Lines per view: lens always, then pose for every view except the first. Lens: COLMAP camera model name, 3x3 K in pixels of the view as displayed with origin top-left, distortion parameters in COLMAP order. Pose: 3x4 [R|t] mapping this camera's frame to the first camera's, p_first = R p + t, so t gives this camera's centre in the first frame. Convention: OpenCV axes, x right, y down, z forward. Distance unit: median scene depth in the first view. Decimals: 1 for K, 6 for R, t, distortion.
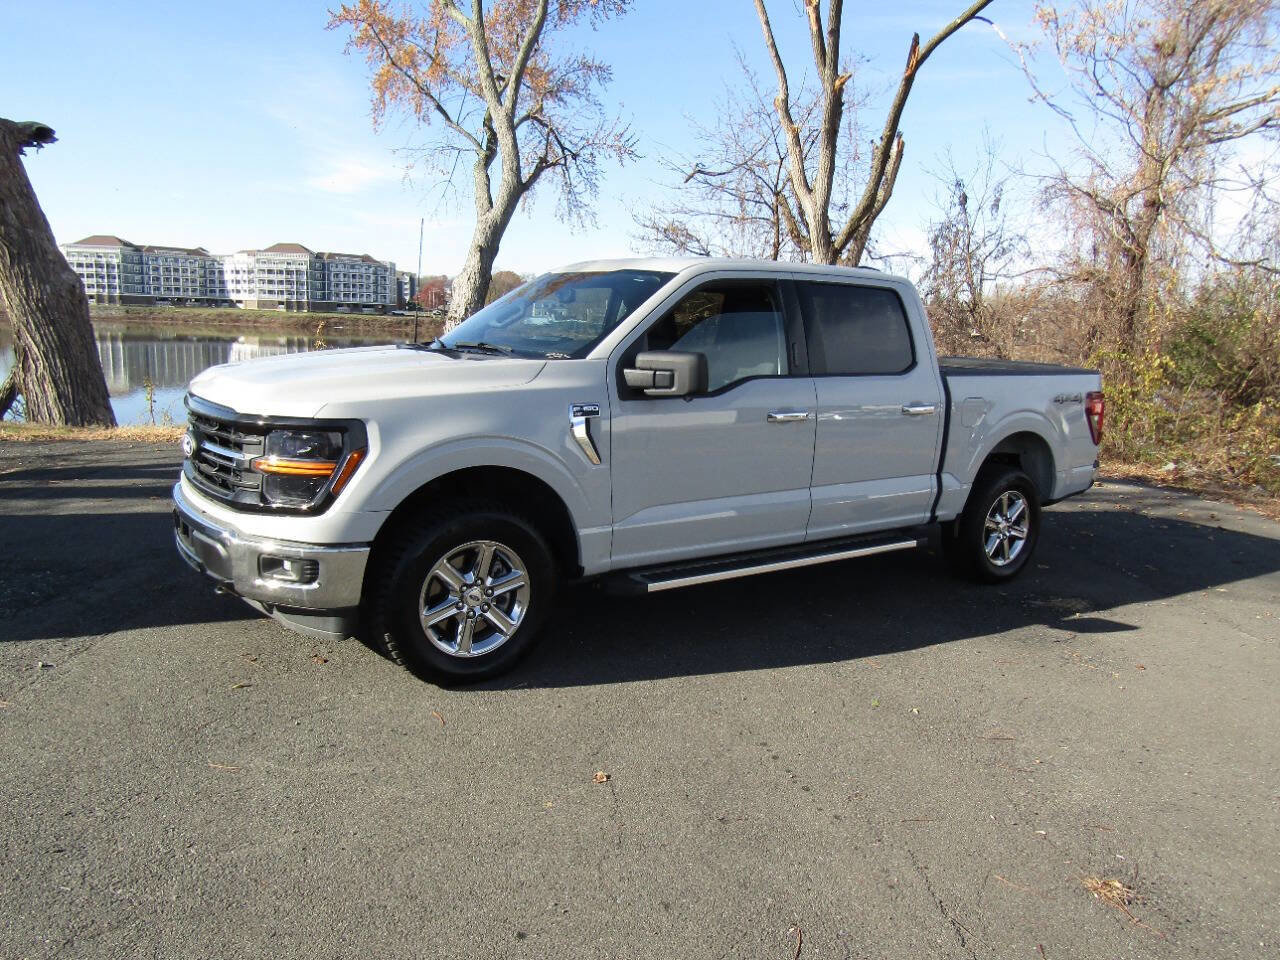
lens RADIAL K [[911.6, 0, 636.6], [0, 911.6, 509.3], [0, 0, 1]] dist [-0.027863, 0.019591]
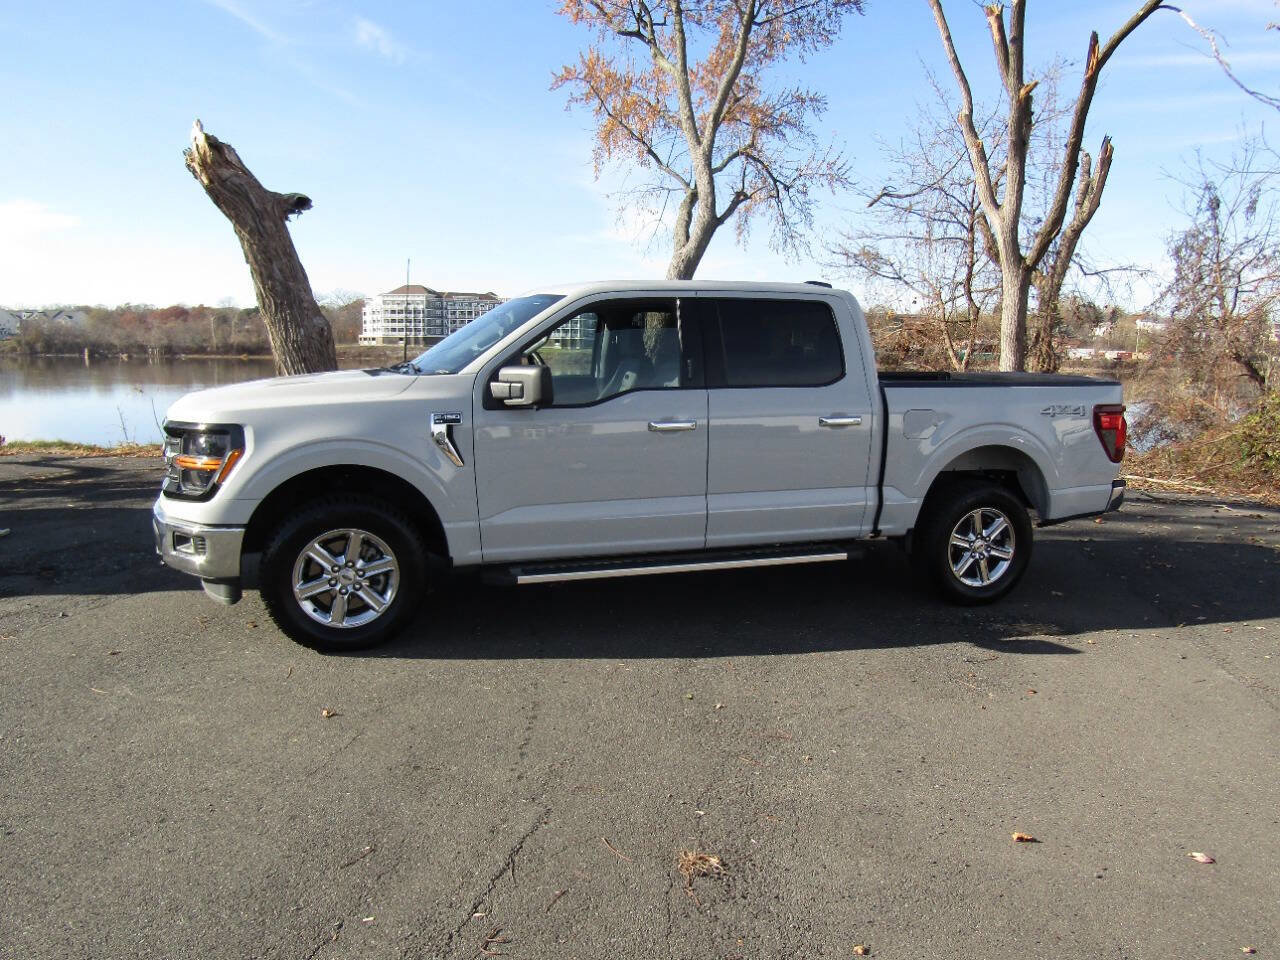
lens RADIAL K [[905.6, 0, 638.4], [0, 905.6, 512.2], [0, 0, 1]] dist [-0.016527, 0.008598]
pose [[0.960662, 0.024615, -0.276629, 0.313800], [-0.032750, 0.999155, -0.024827, 0.018645], [0.275784, 0.032910, 0.960656, -0.013742]]
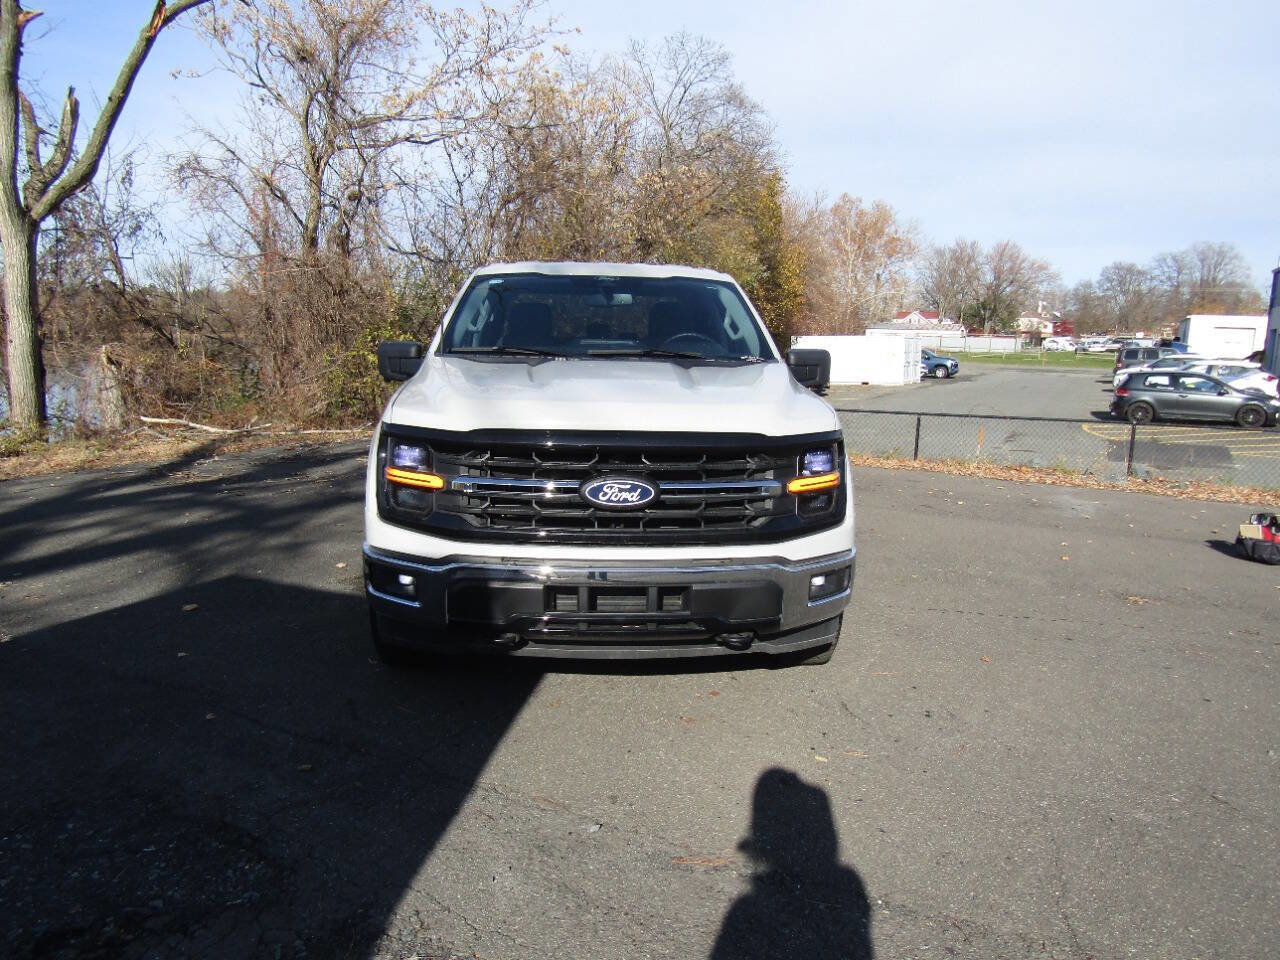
lens RADIAL K [[908.3, 0, 637.3], [0, 908.3, 511.4], [0, 0, 1]] dist [-0.030532, 0.022064]
pose [[0.526145, -0.199910, 0.826563, -0.744058], [0.176508, 0.976481, 0.123813, -0.092653], [-0.831875, 0.080751, 0.549057, 0.338121]]
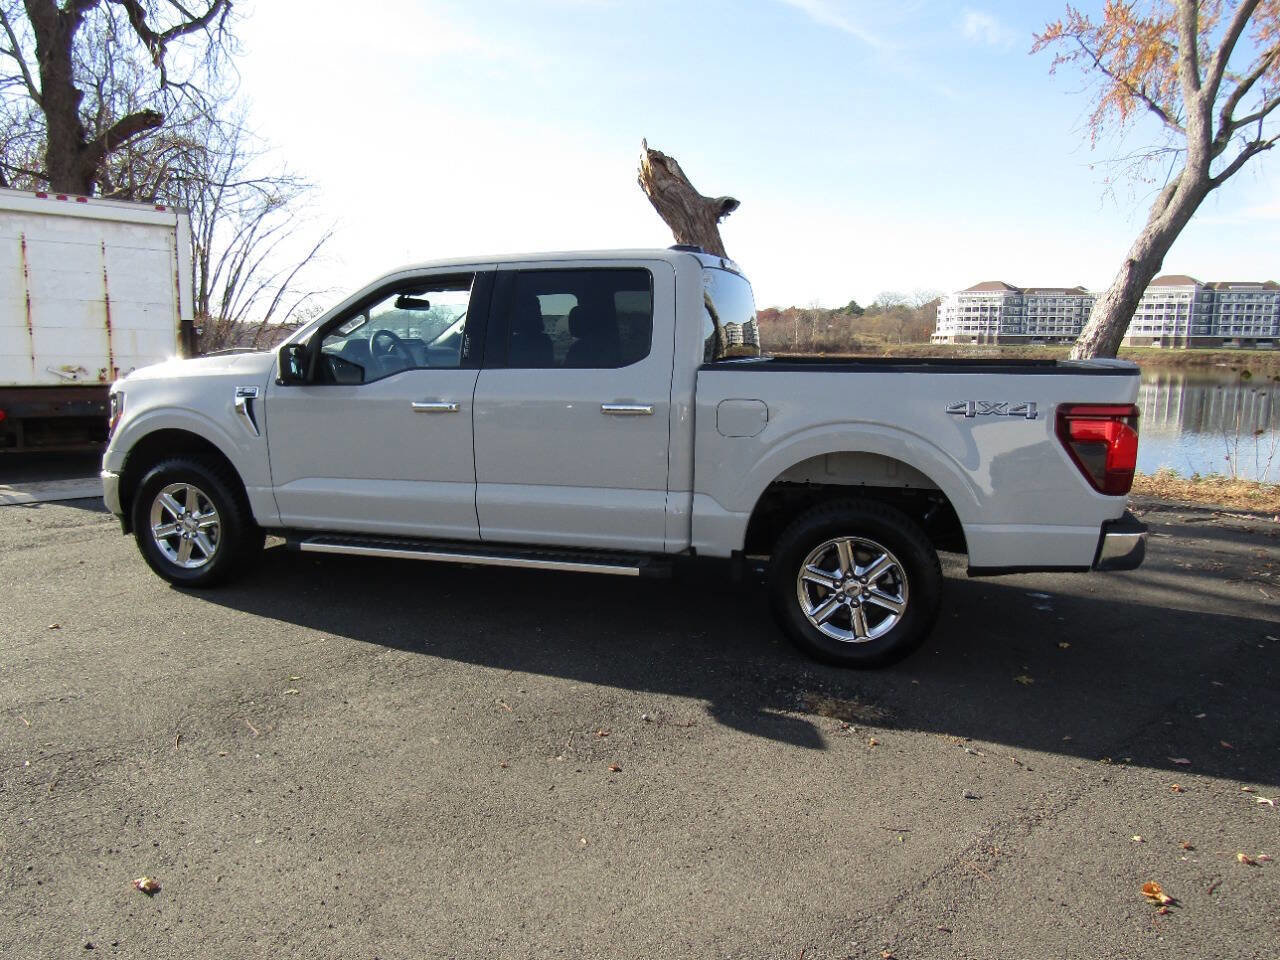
lens RADIAL K [[908.3, 0, 637.3], [0, 908.3, 511.4], [0, 0, 1]] dist [-0.030532, 0.022064]
pose [[0.631452, 0.113911, -0.767002, 0.818620], [-0.142740, 0.989323, 0.029414, -0.037002], [0.762164, 0.090908, 0.640970, 0.398000]]
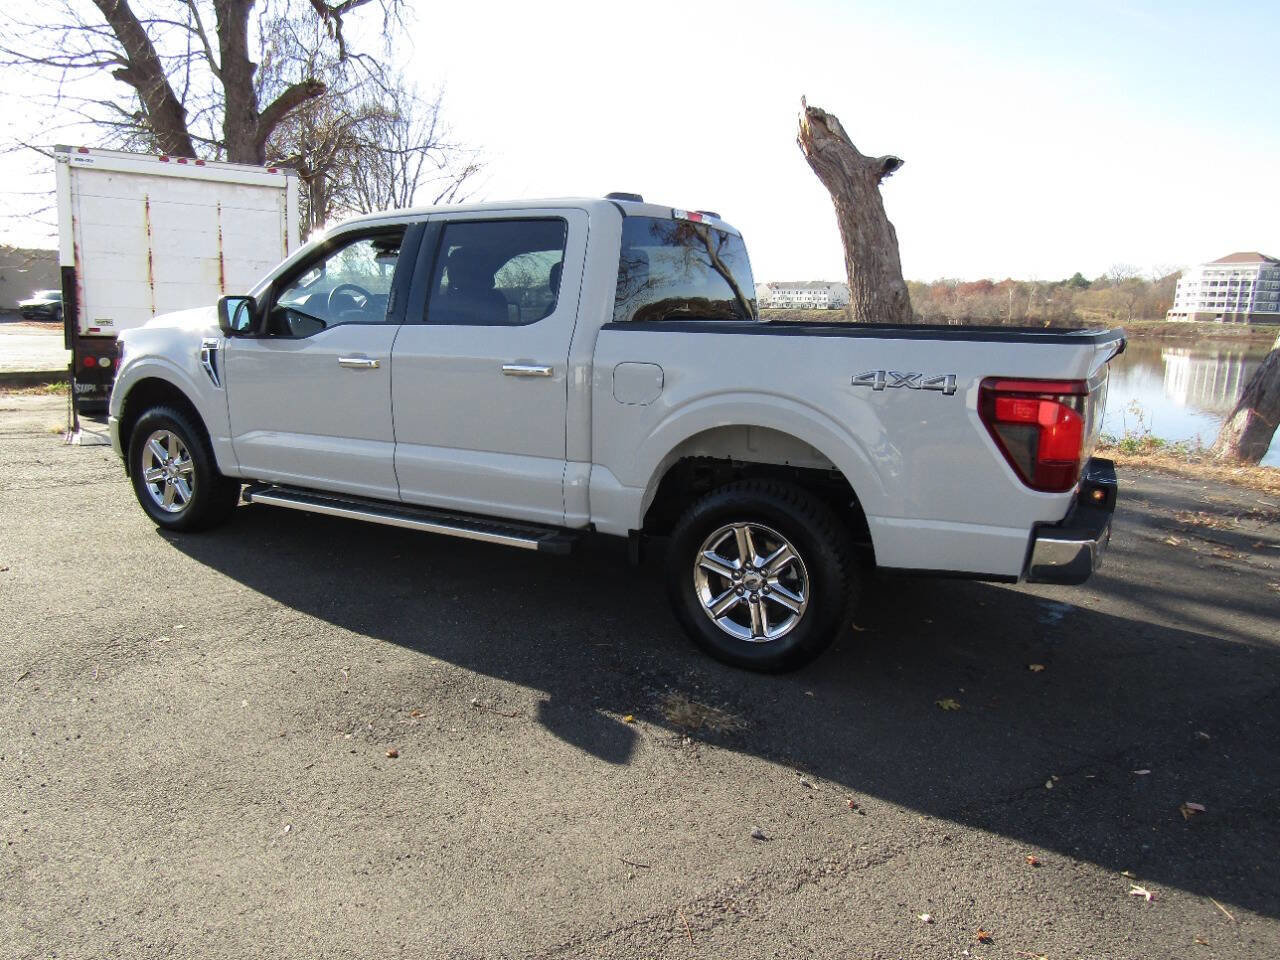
lens RADIAL K [[911.6, 0, 636.6], [0, 911.6, 509.3], [0, 0, 1]] dist [-0.027863, 0.019591]
pose [[0.454069, 0.170871, -0.874428, 0.890613], [-0.188657, 0.977623, 0.093071, -0.071395], [0.870764, 0.122707, 0.476144, 0.605937]]
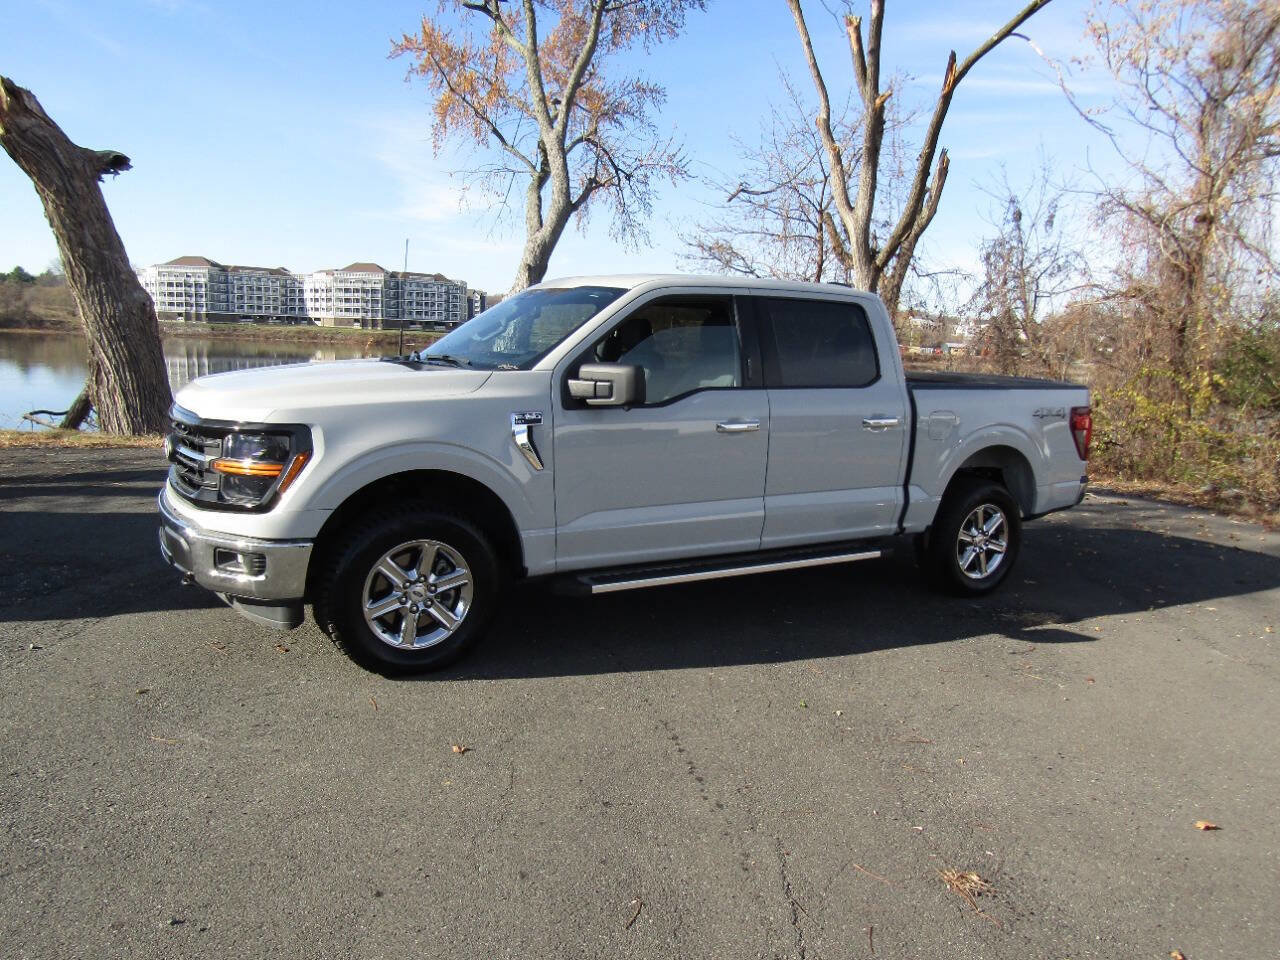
lens RADIAL K [[908.3, 0, 637.3], [0, 908.3, 511.4], [0, 0, 1]] dist [-0.030532, 0.022064]
pose [[0.997473, 0.014415, -0.069571, 0.092900], [-0.015507, 0.999764, -0.015182, 0.008241], [0.069336, 0.016222, 0.997461, -0.025023]]
